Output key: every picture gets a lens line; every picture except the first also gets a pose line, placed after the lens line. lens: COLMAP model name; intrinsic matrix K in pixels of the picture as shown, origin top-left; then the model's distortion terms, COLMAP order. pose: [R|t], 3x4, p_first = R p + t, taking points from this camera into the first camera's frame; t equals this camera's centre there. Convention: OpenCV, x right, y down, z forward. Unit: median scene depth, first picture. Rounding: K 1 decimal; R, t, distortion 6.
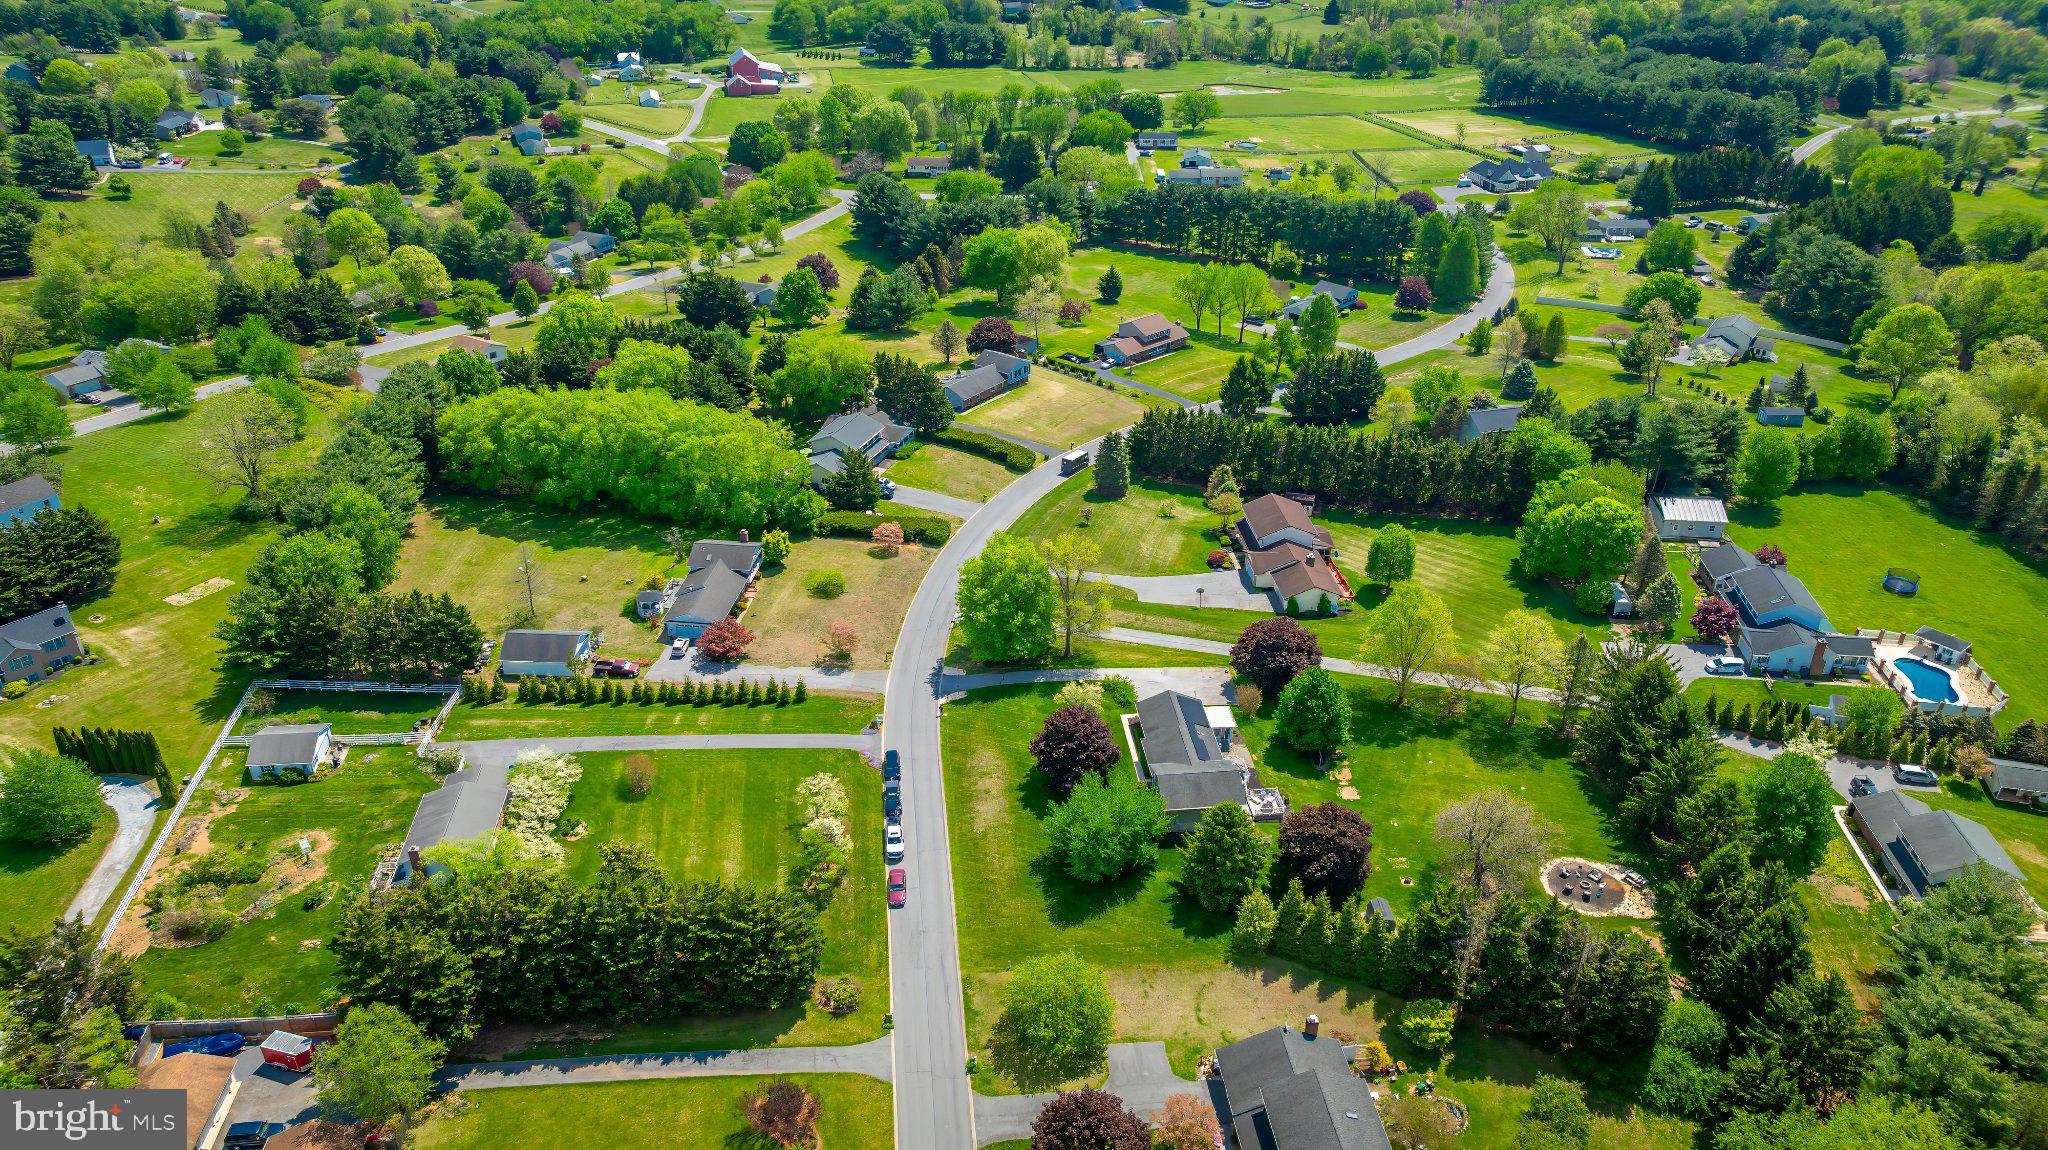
lens RADIAL K [[1429.6, 0, 1017.6], [0, 1429.6, 571.2], [0, 0, 1]] dist [-0.014150, 0.001857]
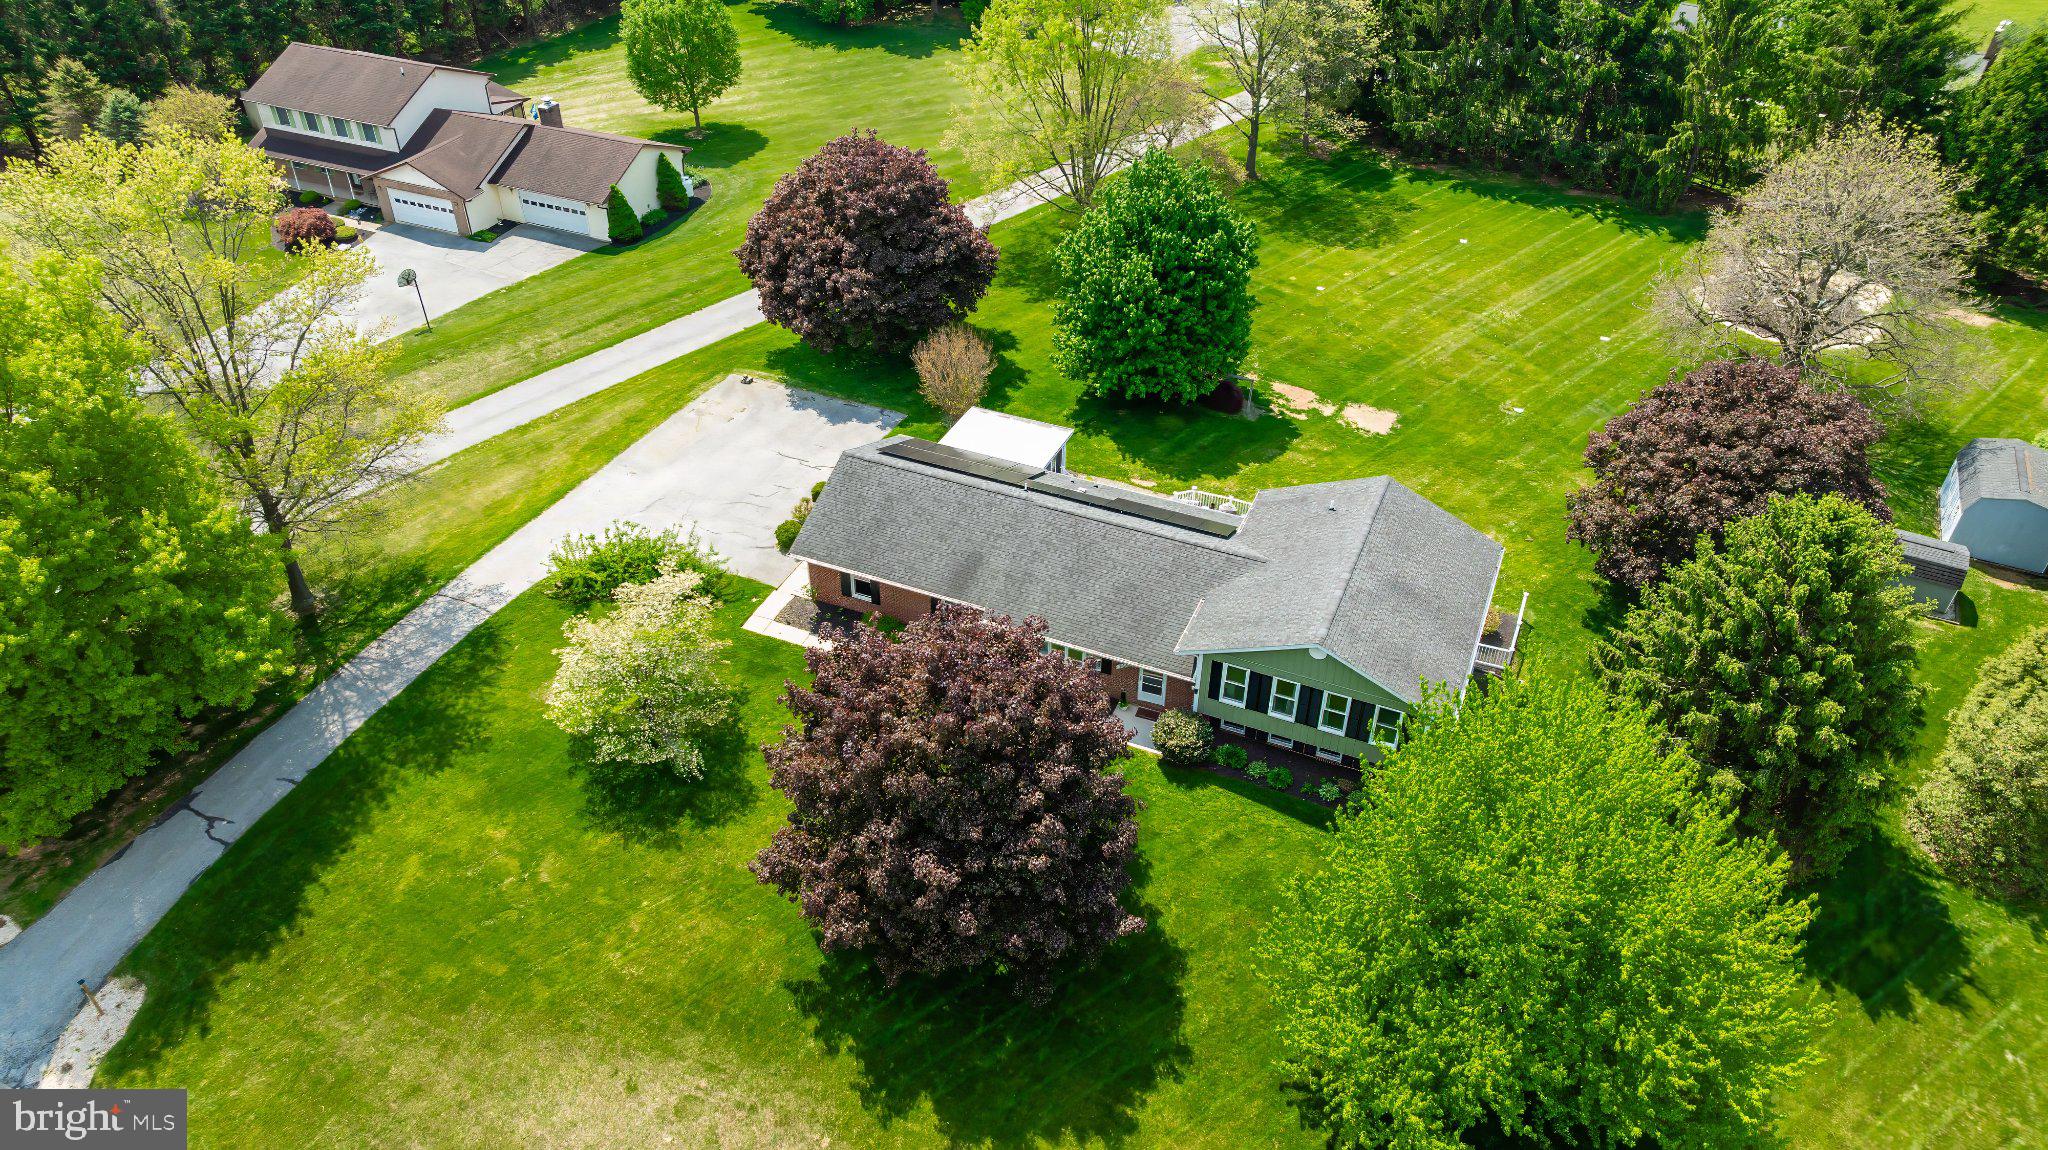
lens RADIAL K [[1429.6, 0, 1017.6], [0, 1429.6, 571.2], [0, 0, 1]] dist [-0.014150, 0.001857]
pose [[0.489936, -0.538838, 0.685285, -0.074334], [0.426634, 0.833729, 0.350542, 0.015173], [-0.760227, 0.120623, 0.638361, 0.687416]]
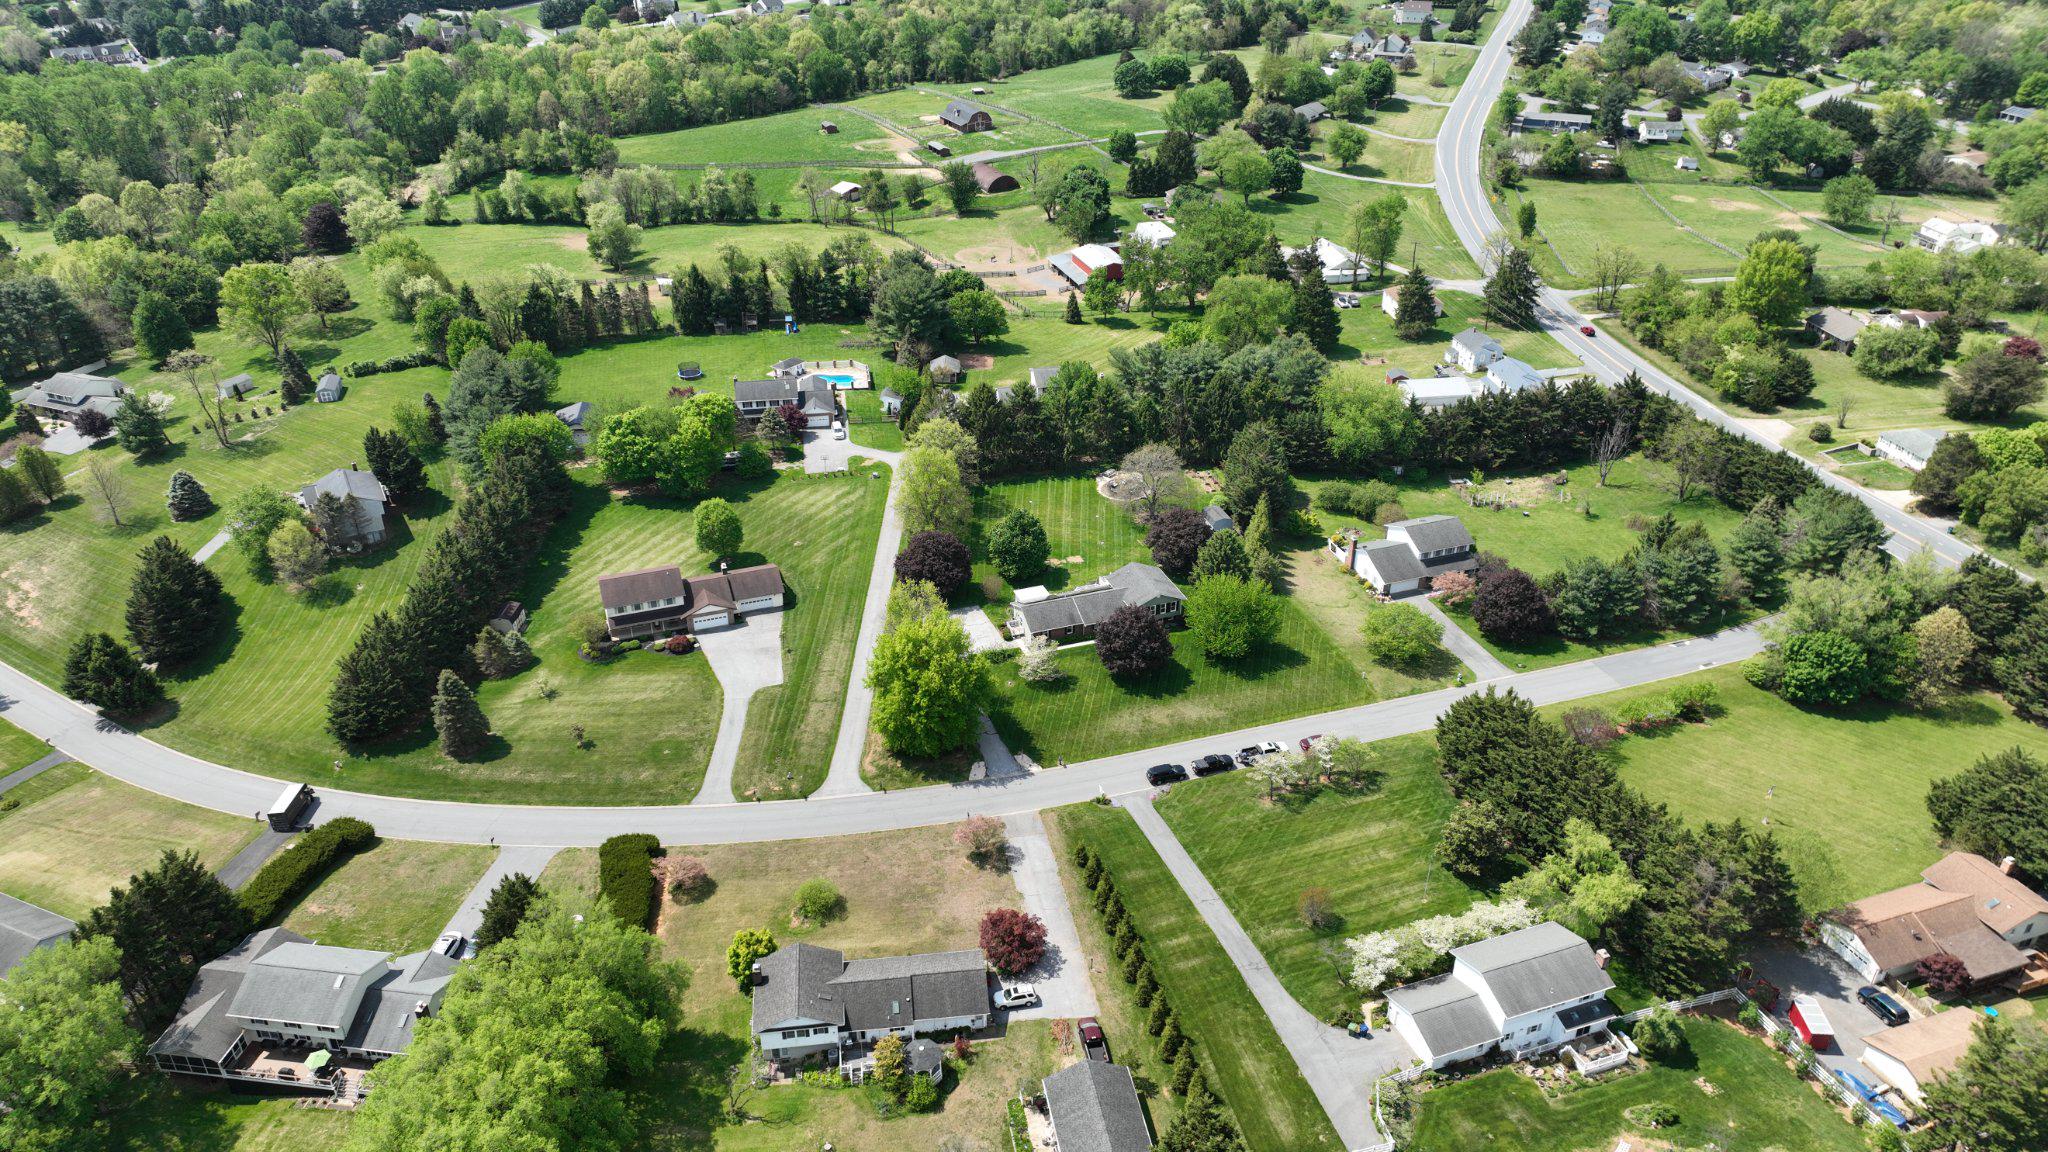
lens RADIAL K [[1437.3, 0, 988.9], [0, 1437.3, 576.5], [0, 0, 1]] dist [-0.004813, -0.000998]
pose [[-0.222892, -0.488509, 0.843610, -0.695934], [0.483437, 0.696081, 0.530810, -0.457002], [-0.846527, 0.526146, 0.081012, 0.796599]]
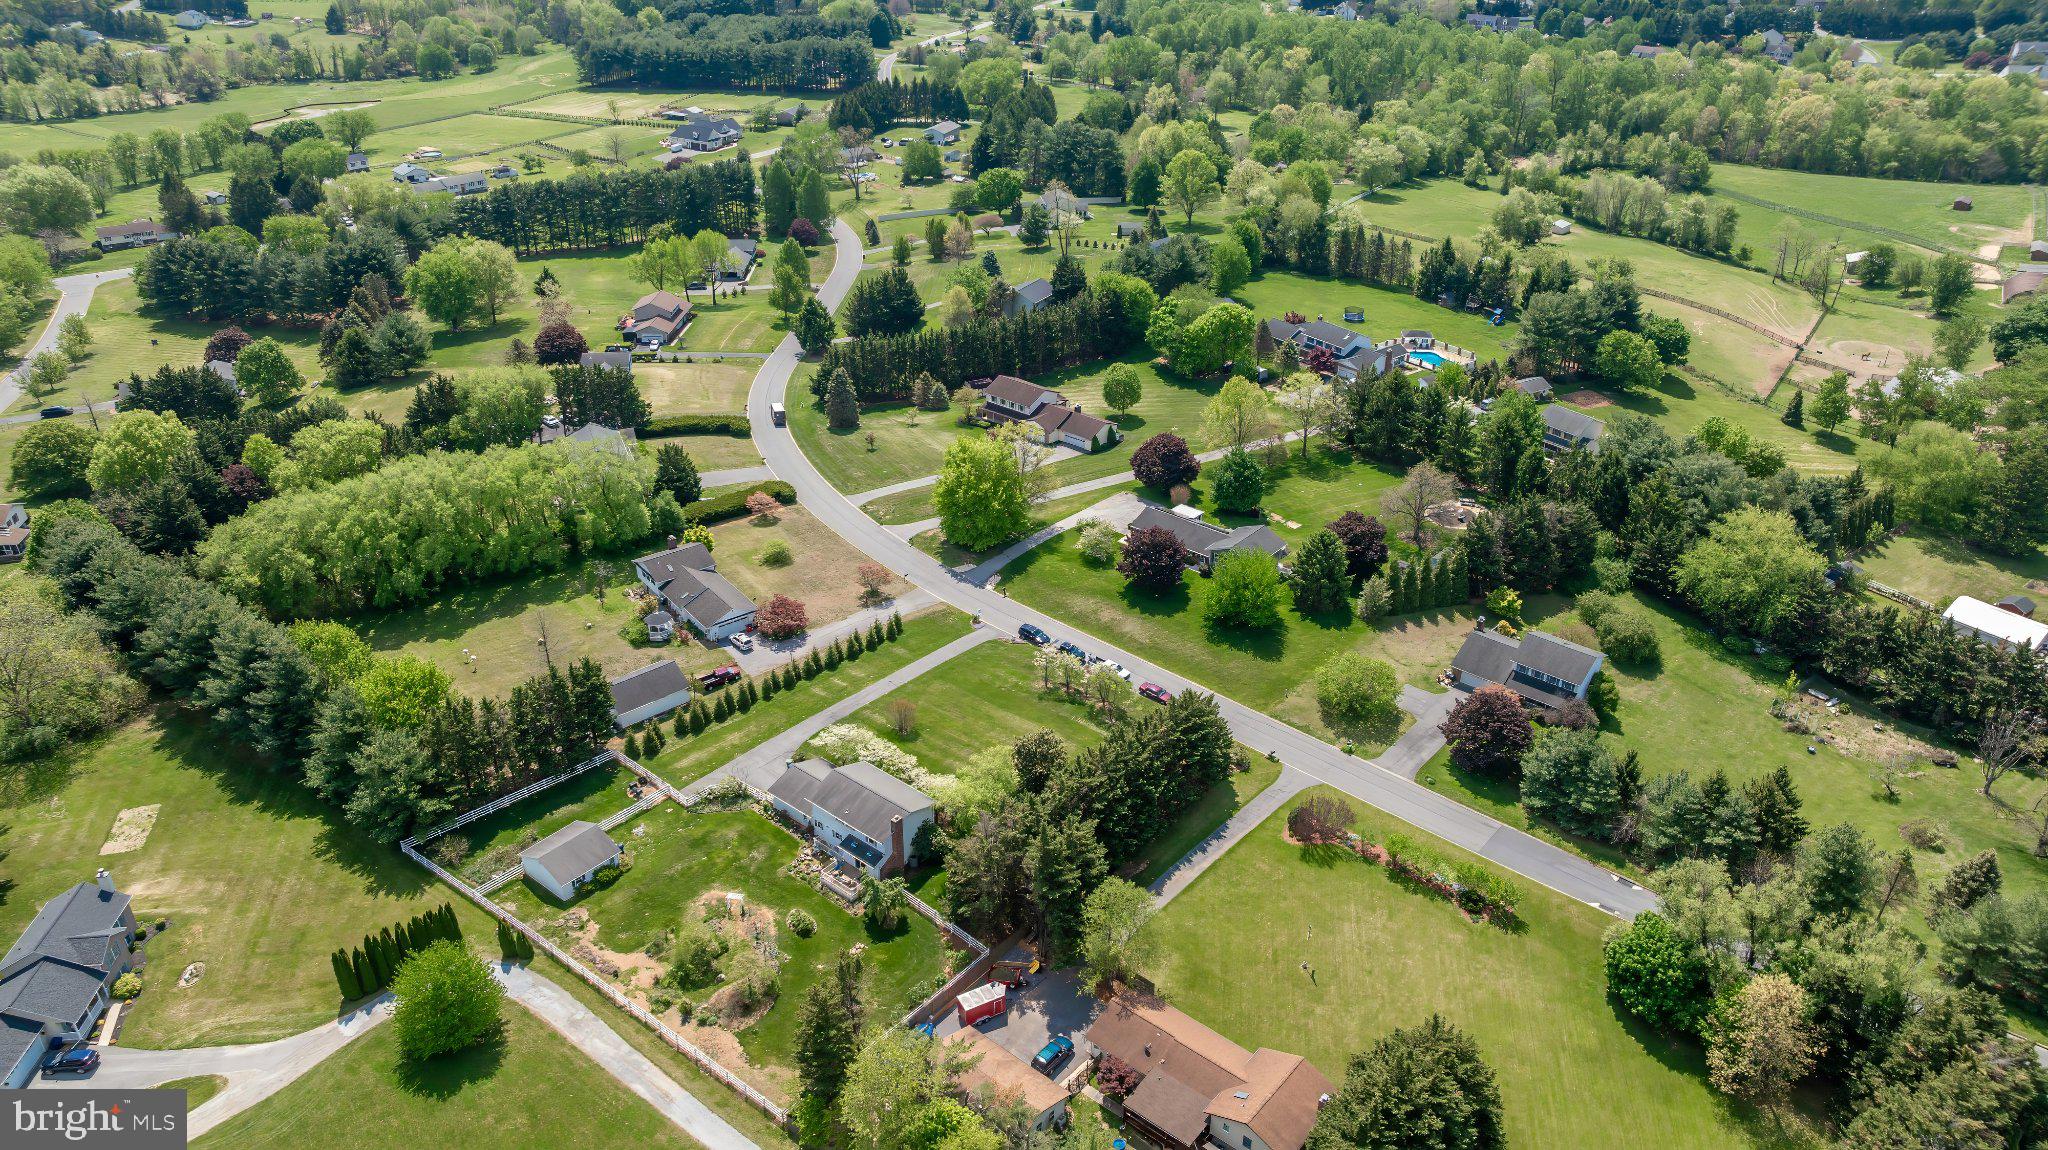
lens RADIAL K [[1429.6, 0, 1017.6], [0, 1429.6, 571.2], [0, 0, 1]] dist [-0.014150, 0.001857]
pose [[0.719179, -0.341814, 0.604934, -0.647962], [0.339452, 0.932501, 0.123344, -0.048372], [-0.606263, 0.116640, 0.786664, 0.081827]]
